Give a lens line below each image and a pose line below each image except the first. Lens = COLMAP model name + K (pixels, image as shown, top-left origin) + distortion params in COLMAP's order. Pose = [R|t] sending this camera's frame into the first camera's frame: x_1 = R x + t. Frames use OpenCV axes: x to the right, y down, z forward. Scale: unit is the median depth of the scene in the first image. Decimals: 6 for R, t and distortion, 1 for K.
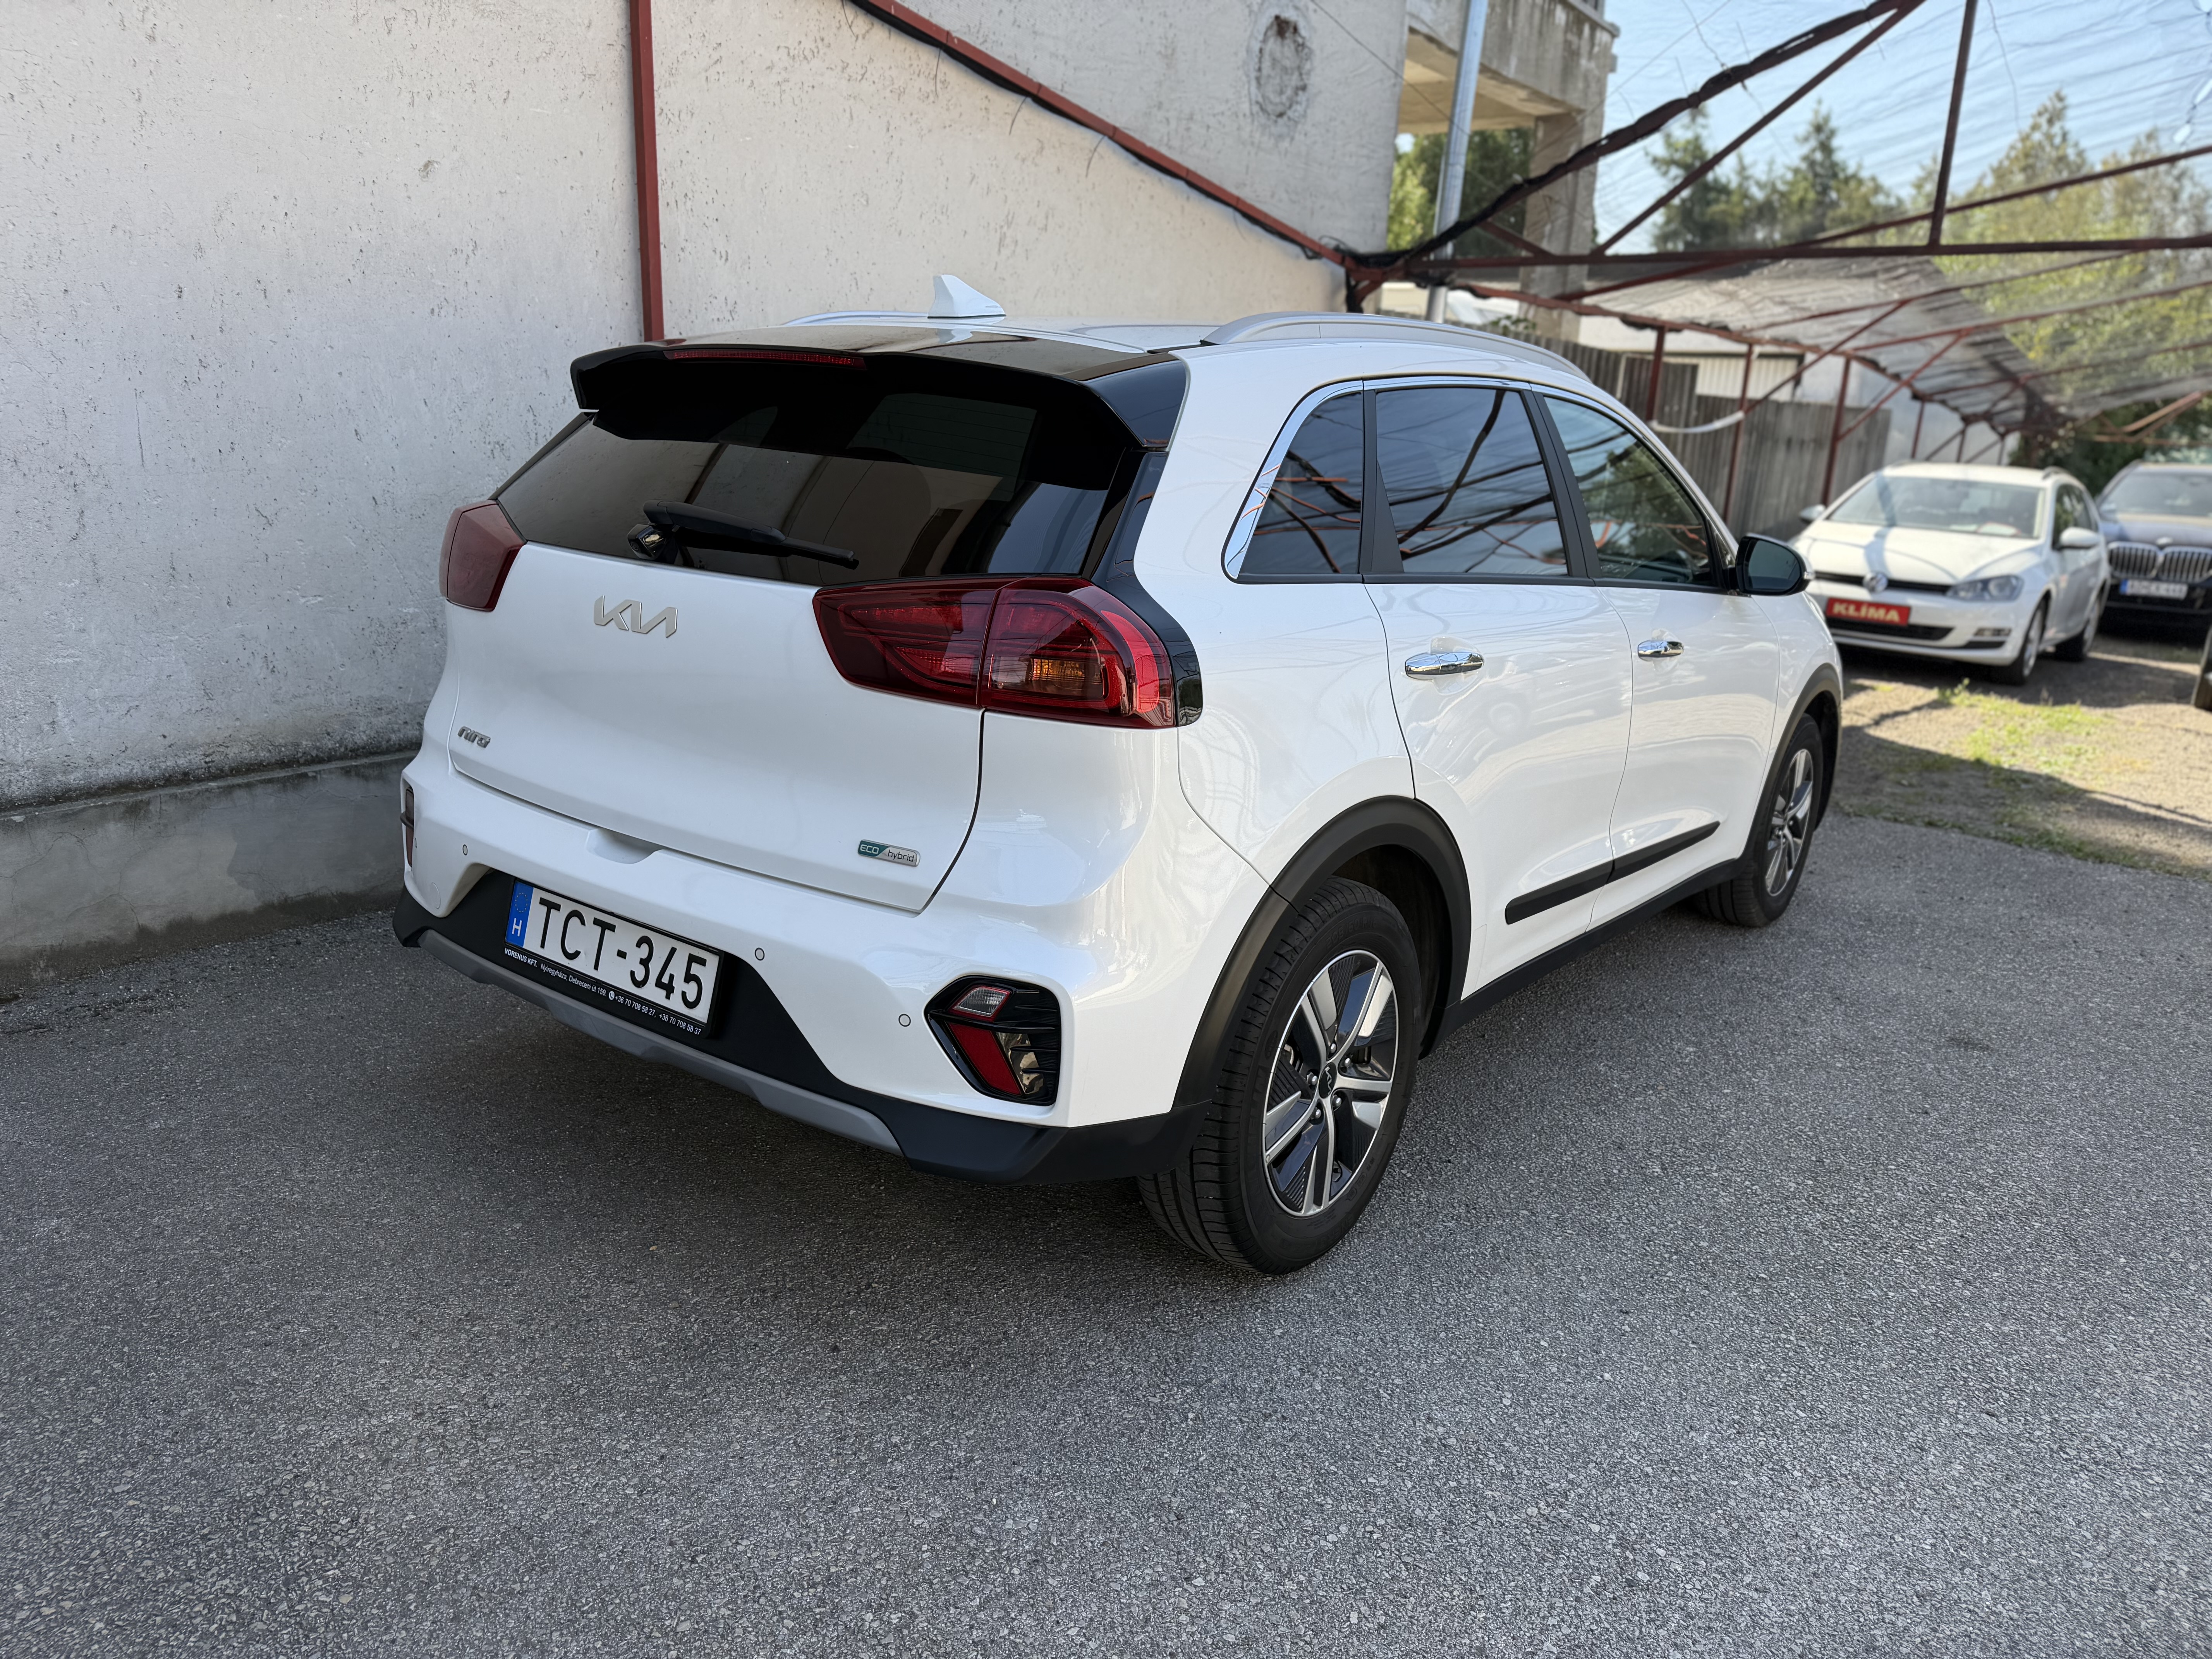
lens RADIAL K [[1566.6, 0, 1107.1], [0, 1566.6, 844.0], [0, 0, 1]] dist [0.028973, -0.034495]
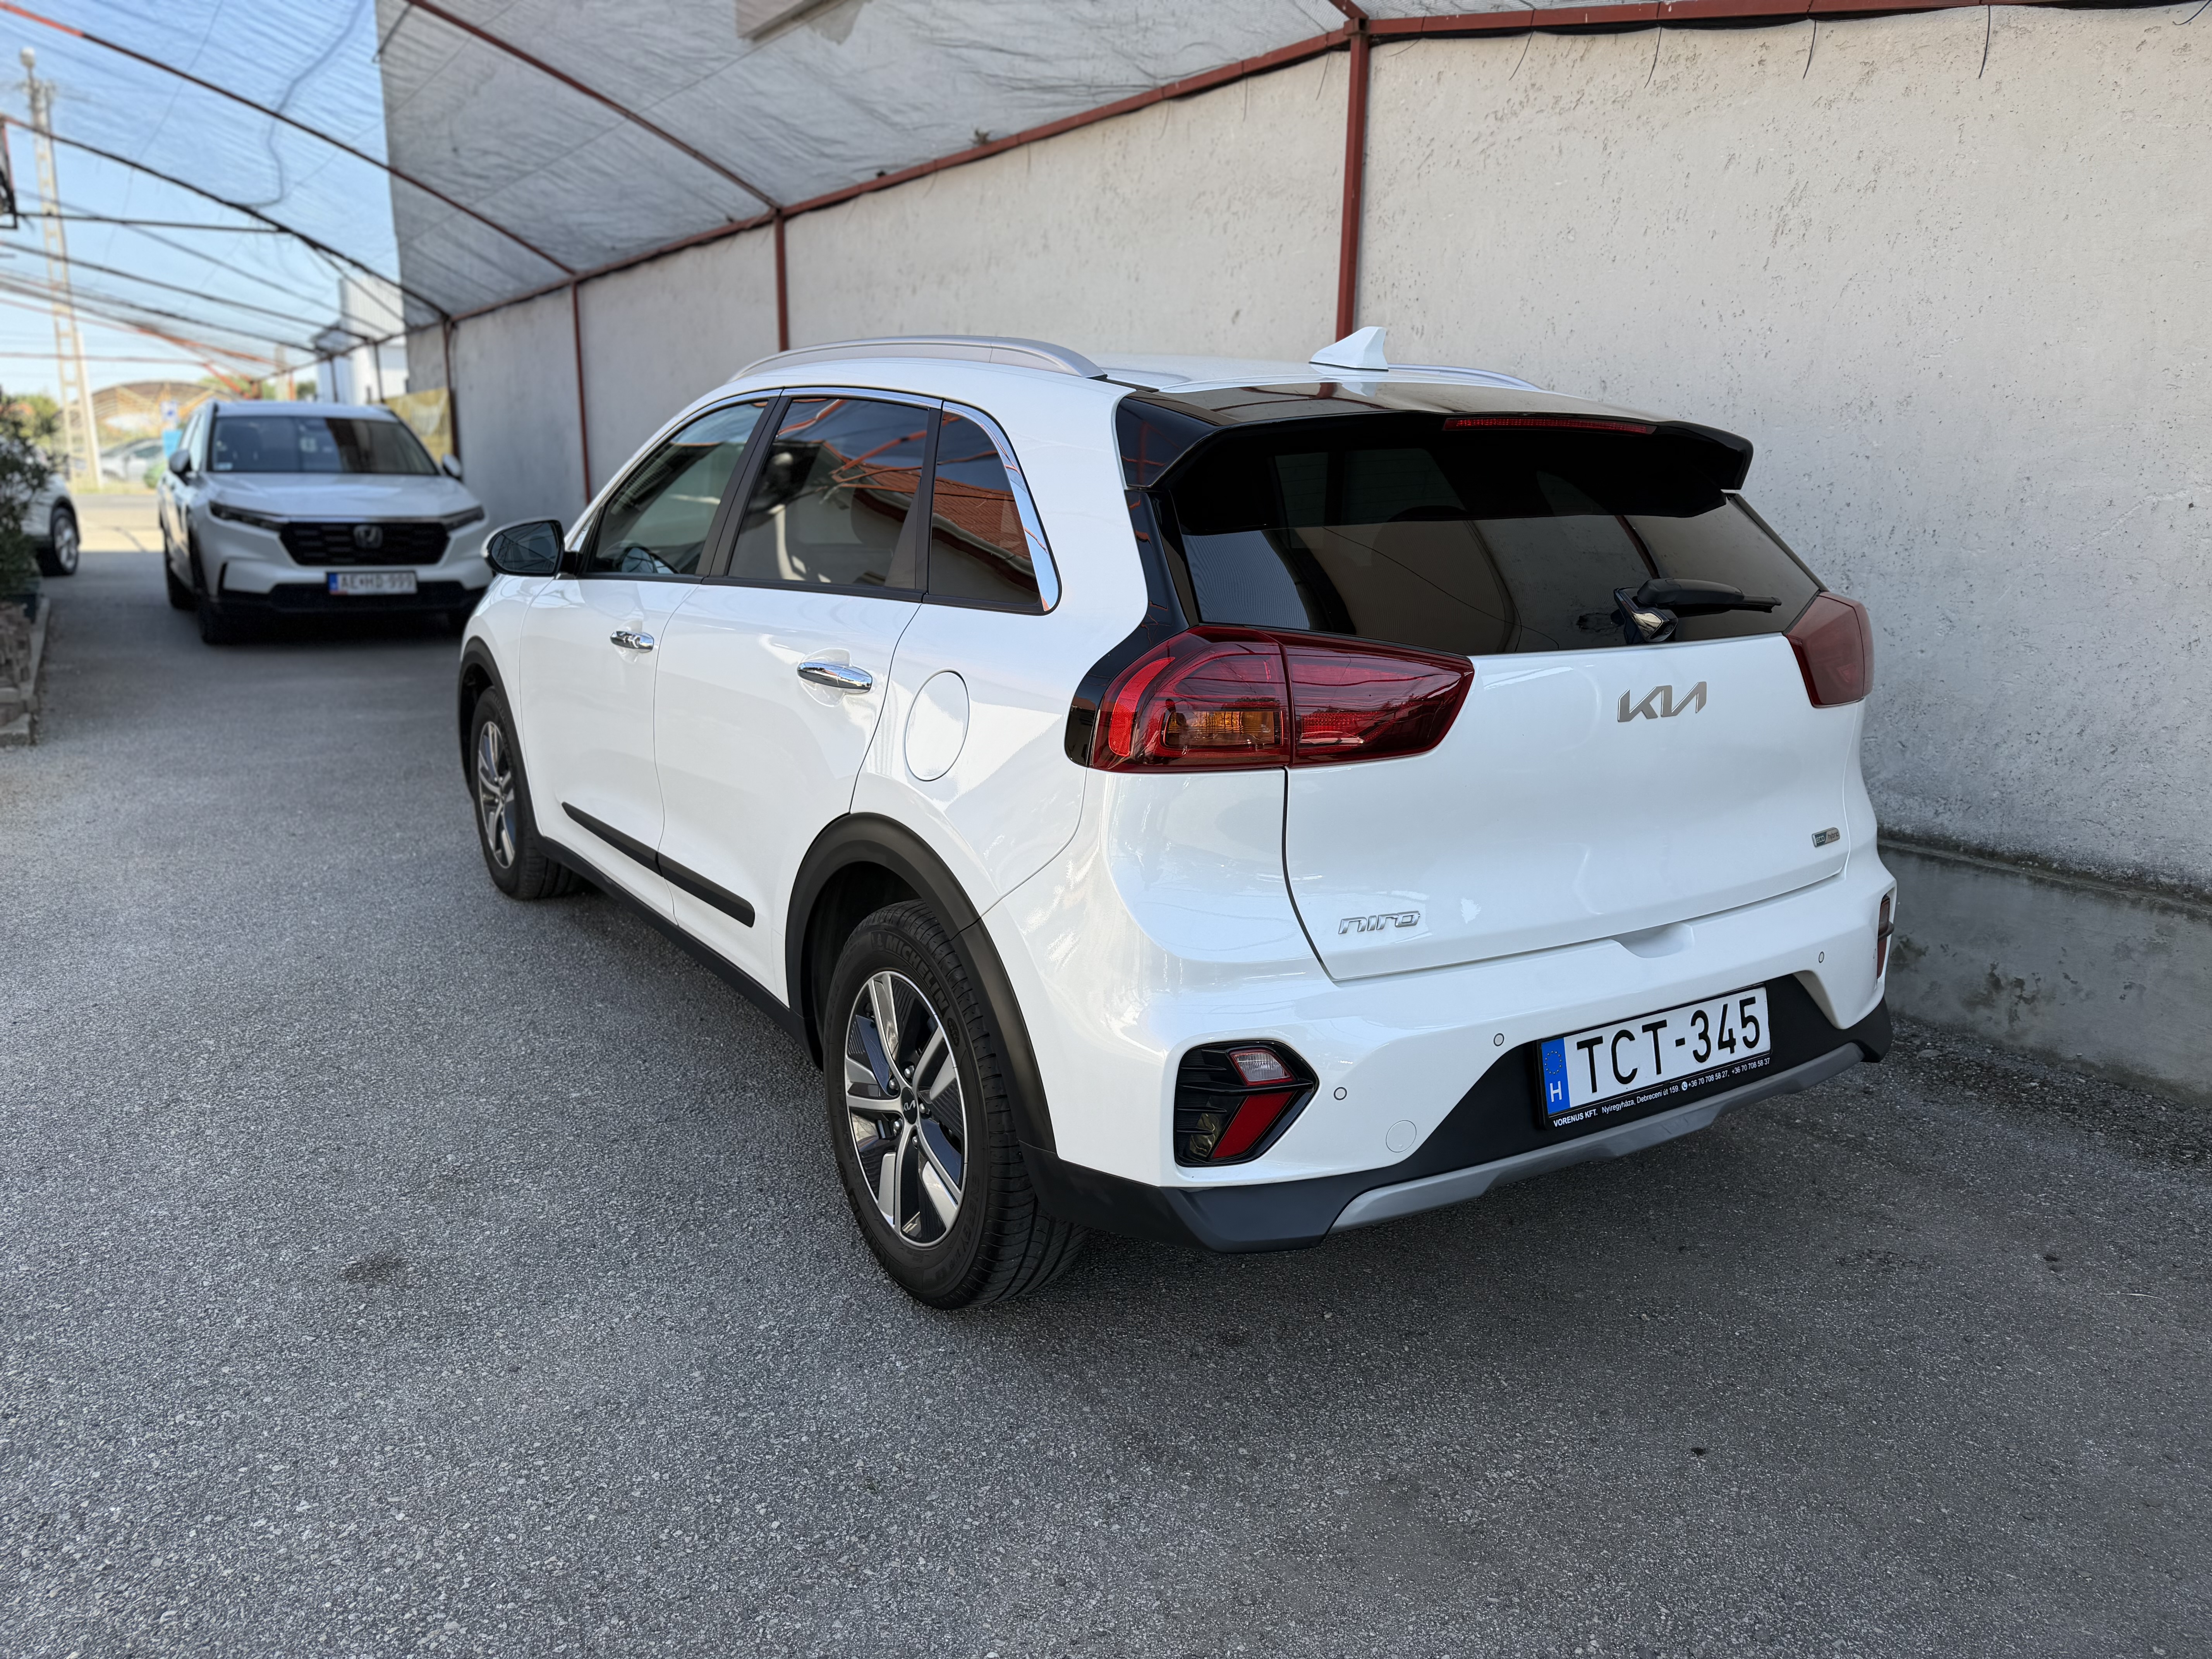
lens RADIAL K [[1566.6, 0, 1105.3], [0, 1566.6, 836.4], [0, 0, 1]] dist [0.028973, -0.034495]
pose [[-0.295367, 0.166183, -0.940819, 1.123559], [-0.280070, 0.926431, 0.251568, -0.326377], [0.913411, 0.337800, -0.227095, 1.452956]]
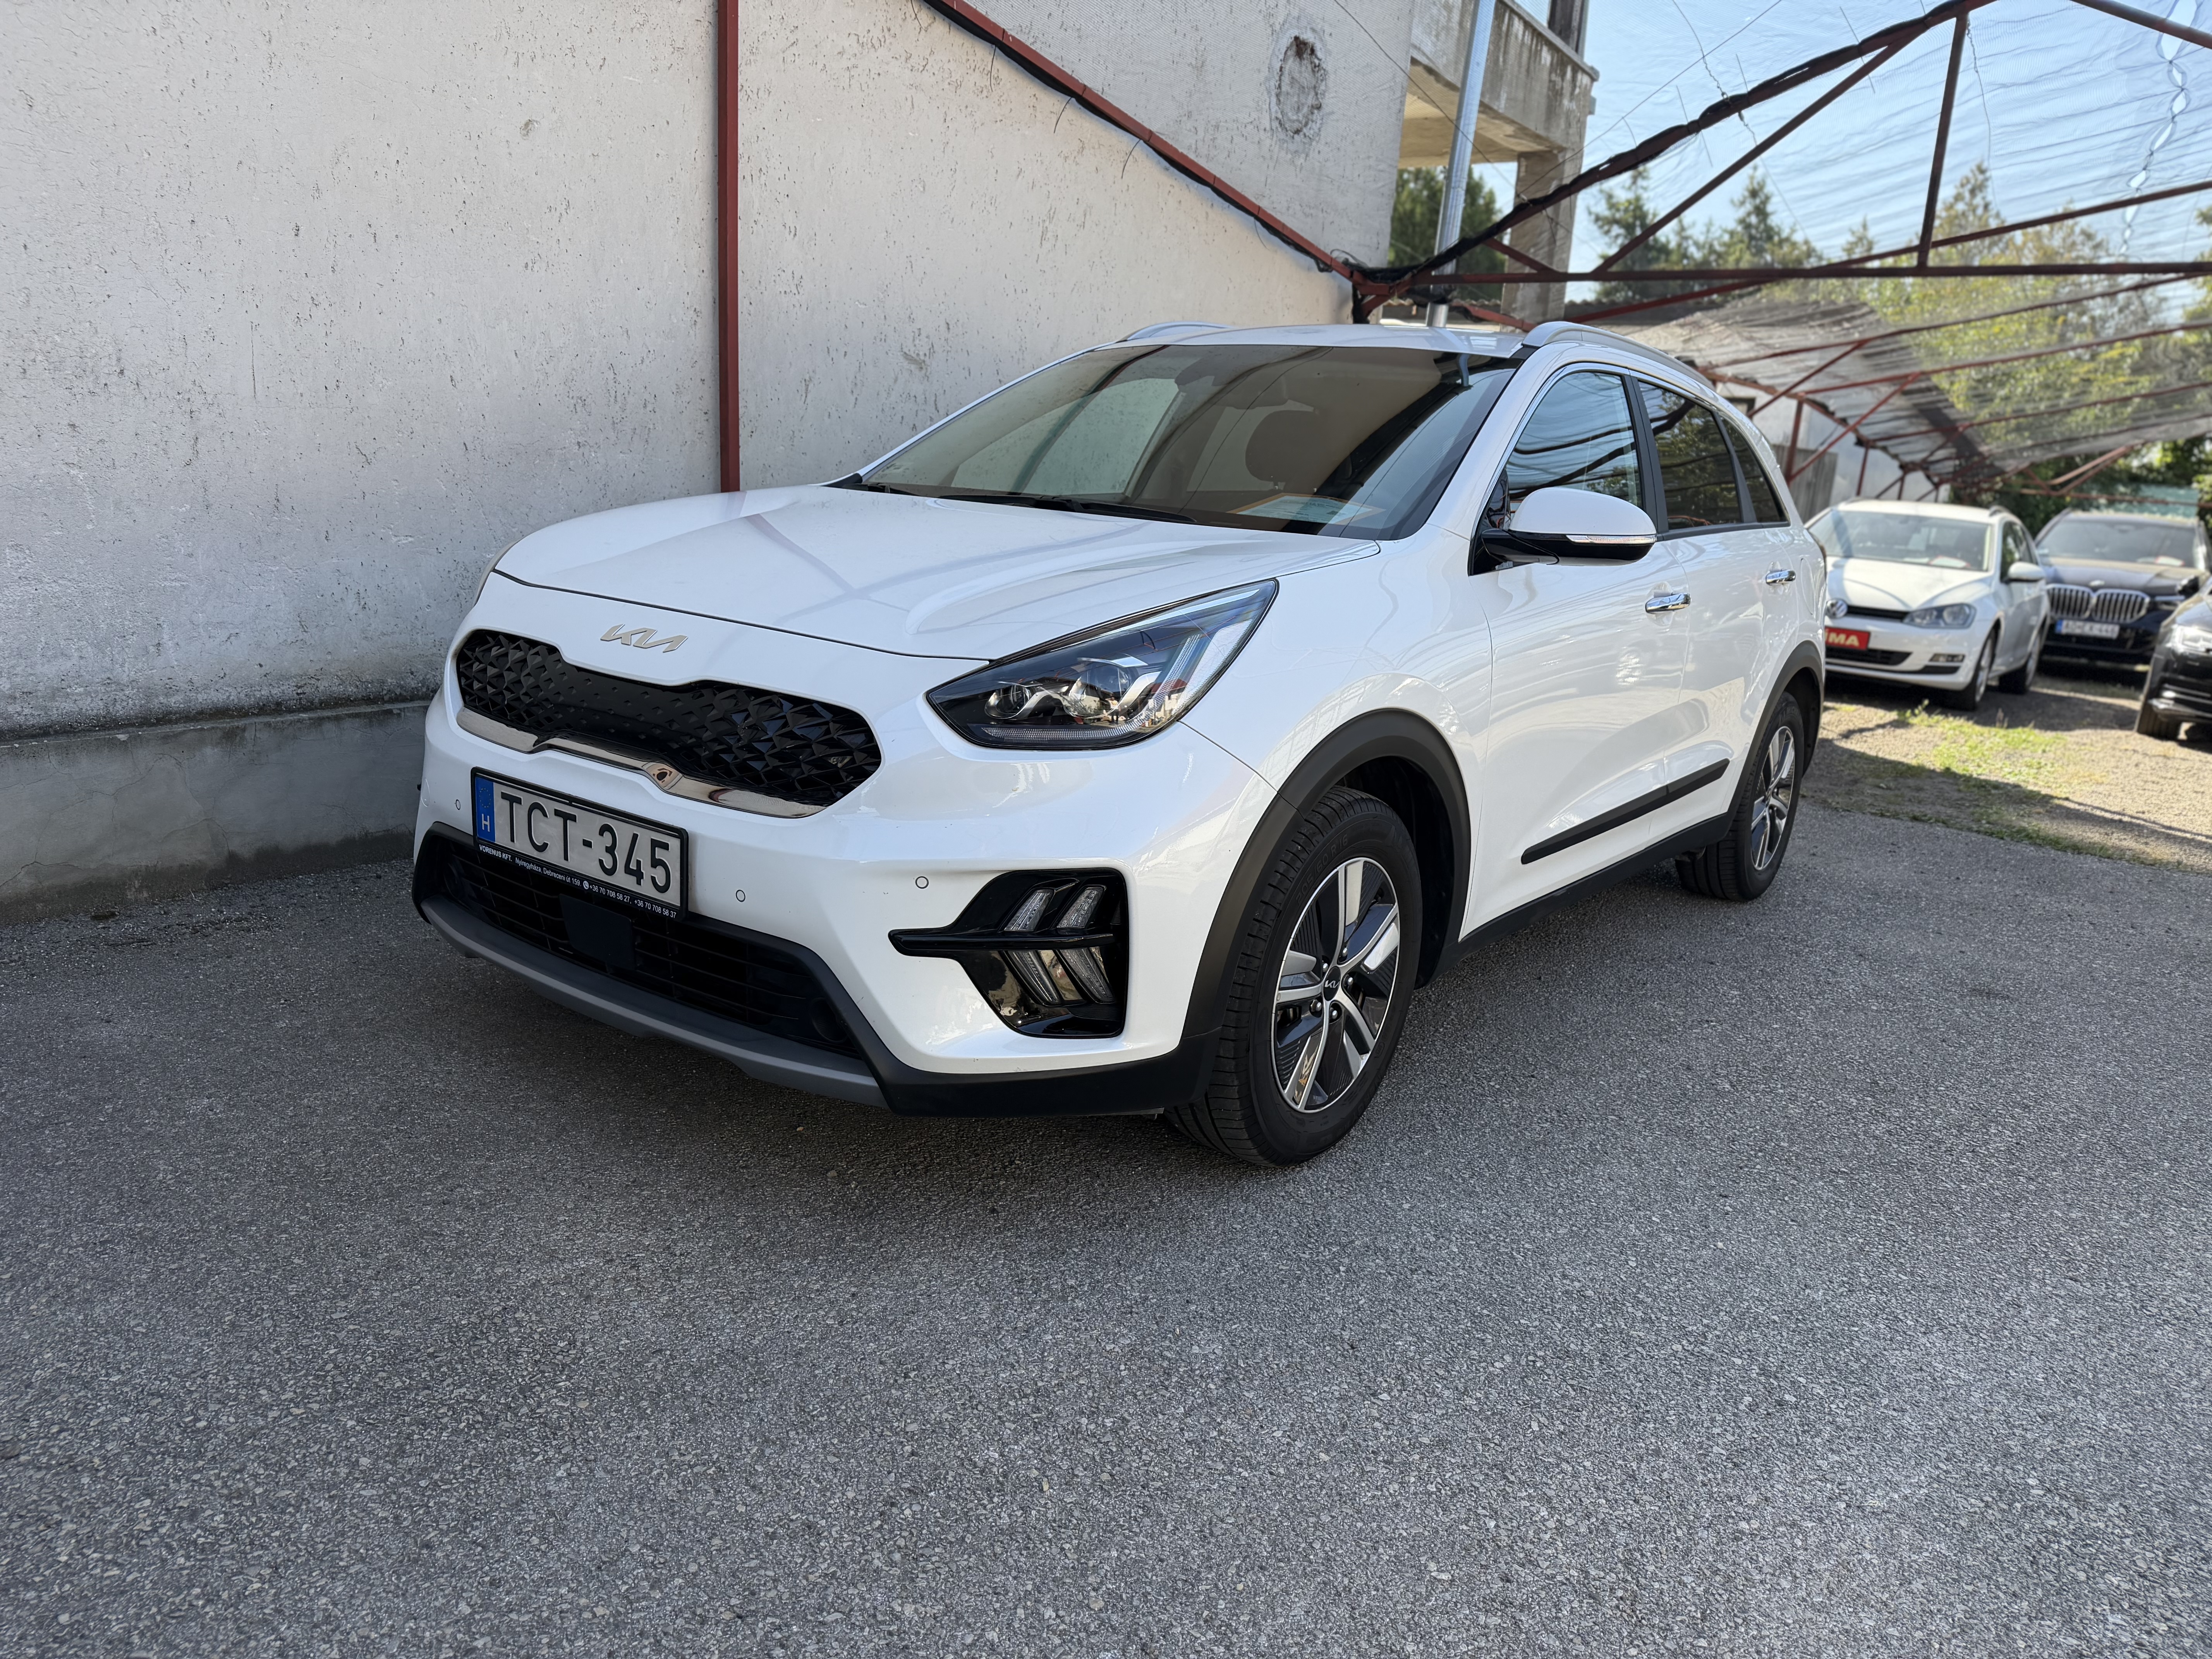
lens RADIAL K [[1566.6, 0, 1106.2], [0, 1566.6, 835.4], [0, 0, 1]] dist [0.028973, -0.034495]
pose [[0.999055, 0.015346, 0.040670, -0.092031], [-0.014060, 0.999398, -0.031713, 0.065115], [-0.041132, 0.031111, 0.998669, -0.033293]]
